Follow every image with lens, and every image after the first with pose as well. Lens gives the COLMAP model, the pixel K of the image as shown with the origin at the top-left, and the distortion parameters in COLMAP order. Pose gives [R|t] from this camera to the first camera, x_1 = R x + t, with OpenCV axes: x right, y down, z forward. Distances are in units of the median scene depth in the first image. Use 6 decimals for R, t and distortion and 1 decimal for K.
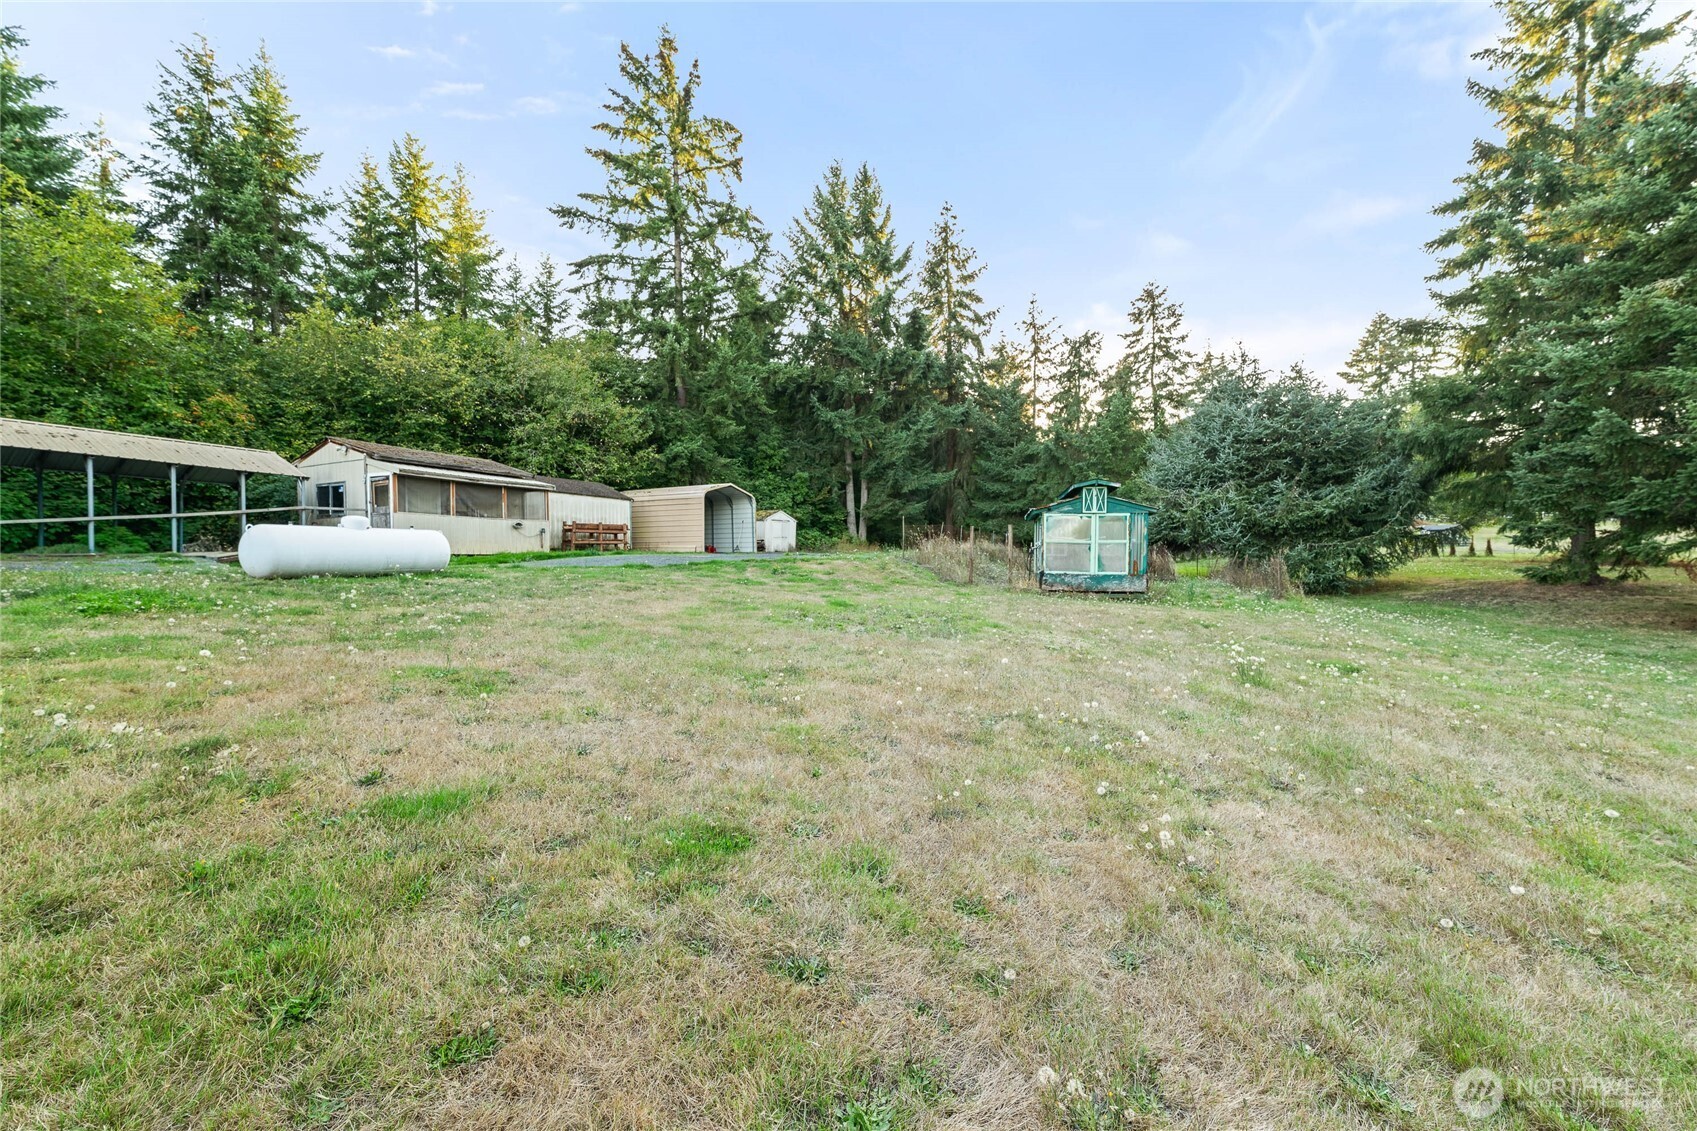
lens RADIAL K [[655.2, 0, 844.5], [0, 655.2, 568.9], [0, 0, 1]] dist [0.025997, 0.000115]
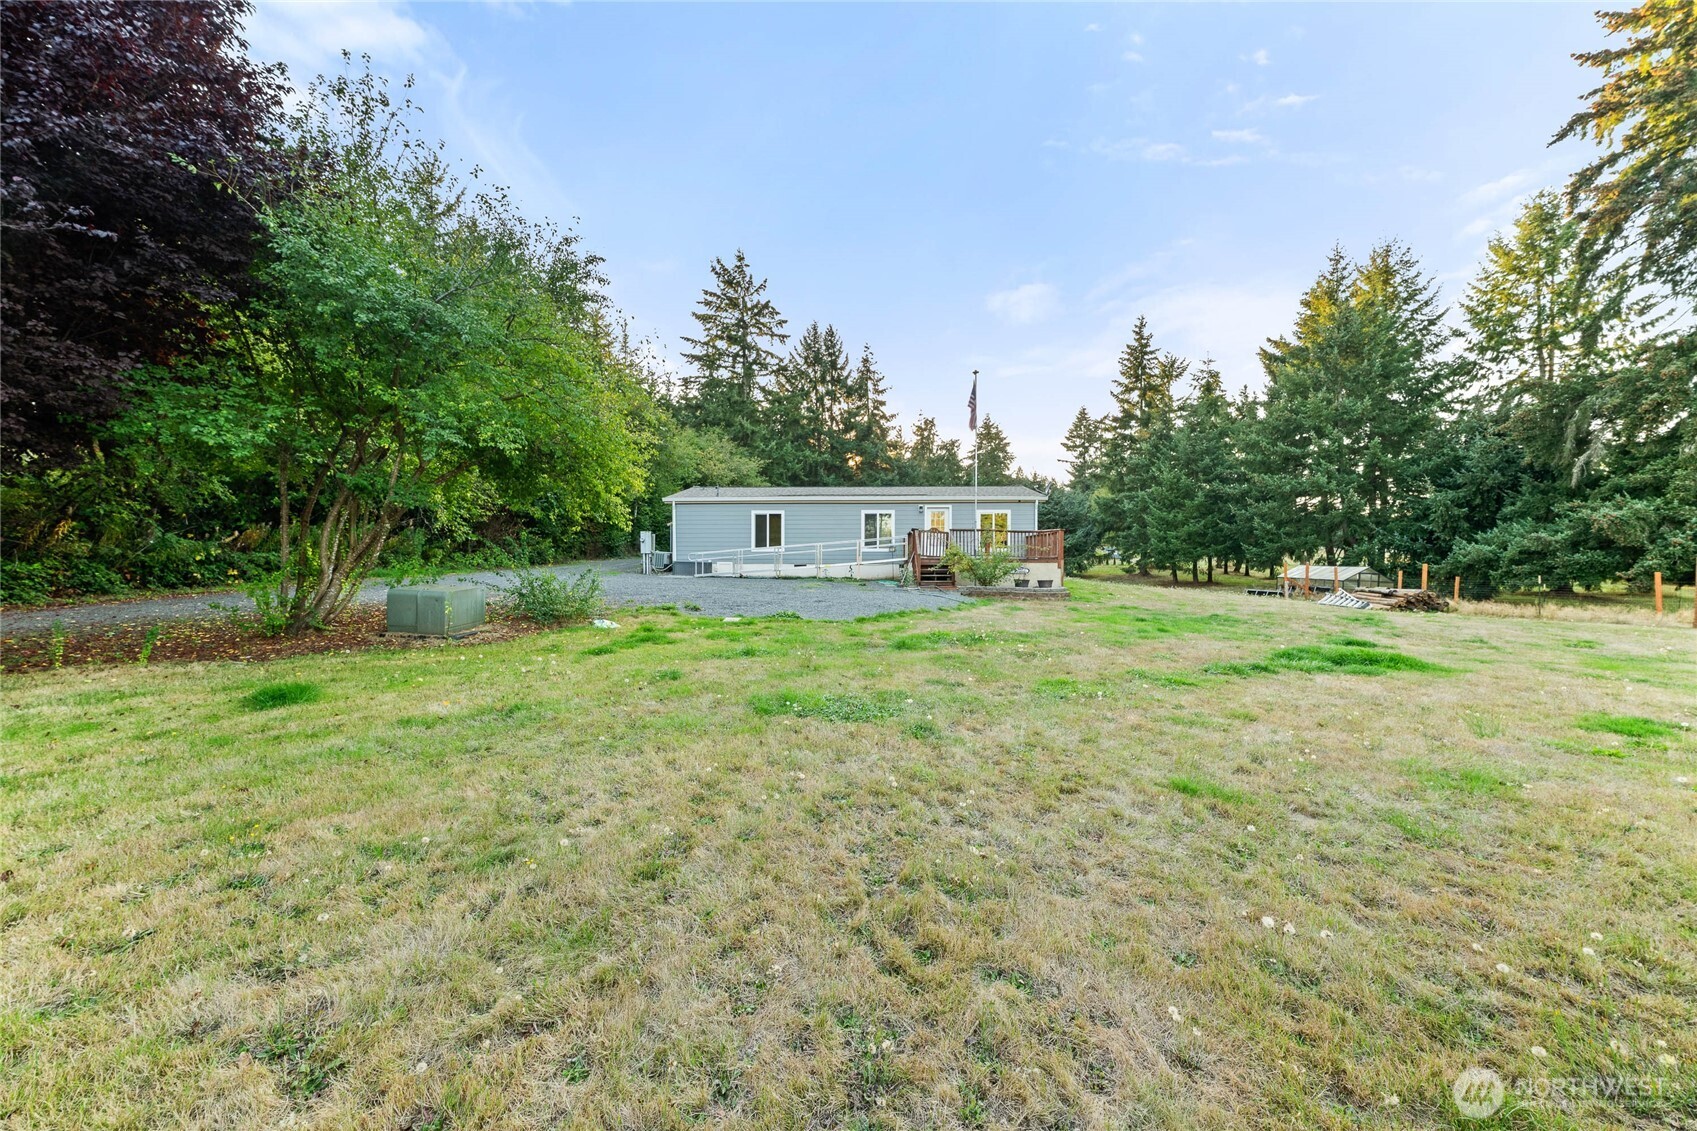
lens RADIAL K [[648.7, 0, 852.3], [0, 648.7, 575.5], [0, 0, 1]] dist [0.001005, -0.000017]
pose [[0.944303, 0.006959, 0.329004, -0.521331], [-0.007083, 0.999975, -0.000820, 0.020573], [-0.329002, -0.001556, 0.944328, -0.643301]]
